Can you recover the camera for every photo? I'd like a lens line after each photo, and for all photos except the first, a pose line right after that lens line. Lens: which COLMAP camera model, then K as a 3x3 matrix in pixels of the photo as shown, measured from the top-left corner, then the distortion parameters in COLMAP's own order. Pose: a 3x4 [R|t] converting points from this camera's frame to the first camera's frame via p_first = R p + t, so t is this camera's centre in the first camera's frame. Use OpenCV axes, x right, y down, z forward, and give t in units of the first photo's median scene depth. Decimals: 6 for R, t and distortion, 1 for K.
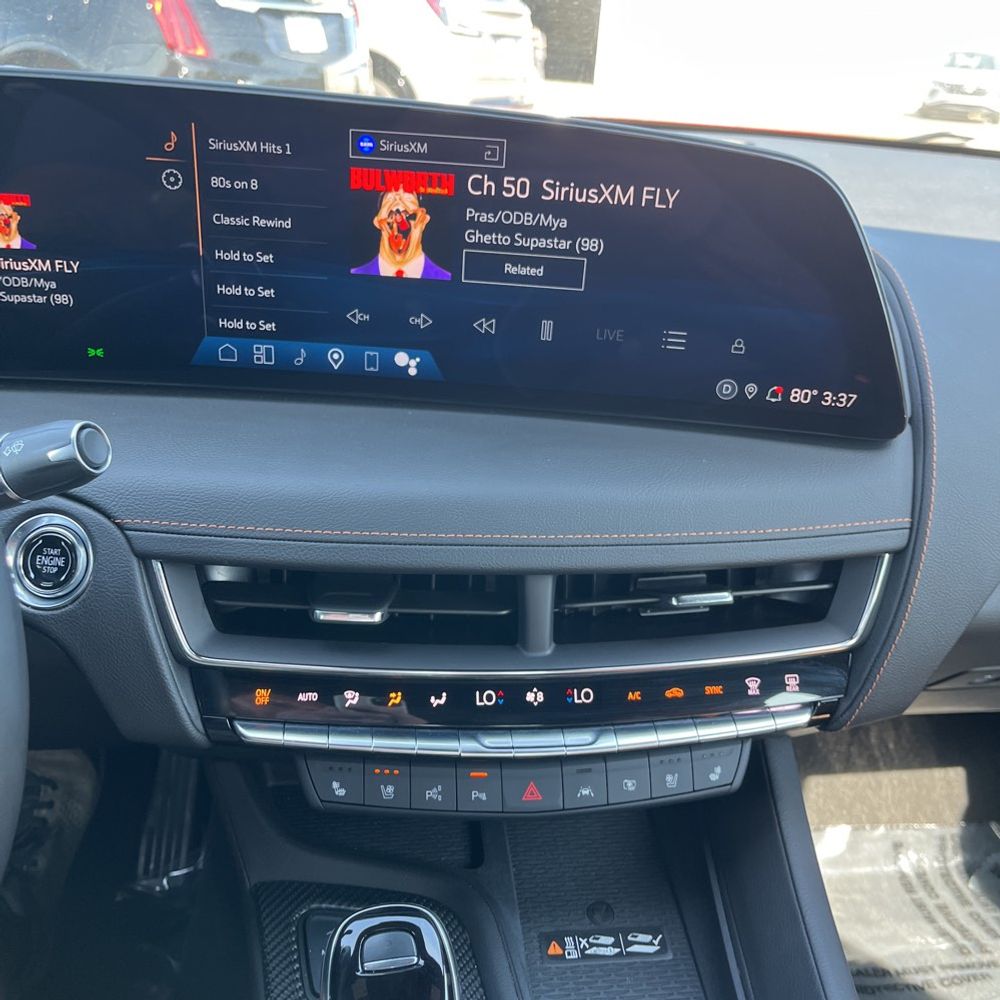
lens RADIAL K [[1018.7, 0, 488.0], [0, 1018.7, 515.0], [0, 0, 1]] dist [0.030044, 0.000000]
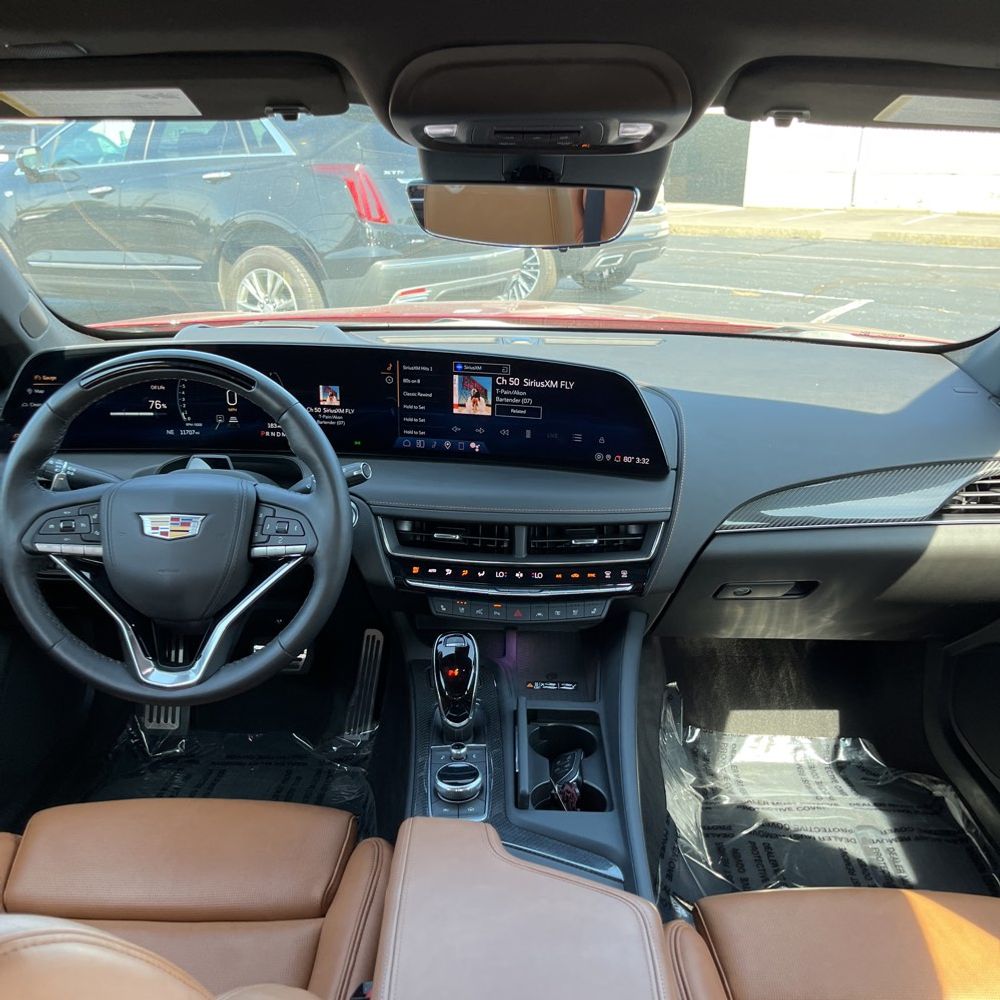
lens RADIAL K [[1018.7, 0, 502.5], [0, 1018.7, 495.0], [0, 0, 1]] dist [0.030044, 0.000000]
pose [[0.990275, 0.004552, -0.139048, 0.366347], [-0.021462, 0.992499, -0.120356, 0.294324], [0.137457, 0.122170, 0.982945, -1.580202]]
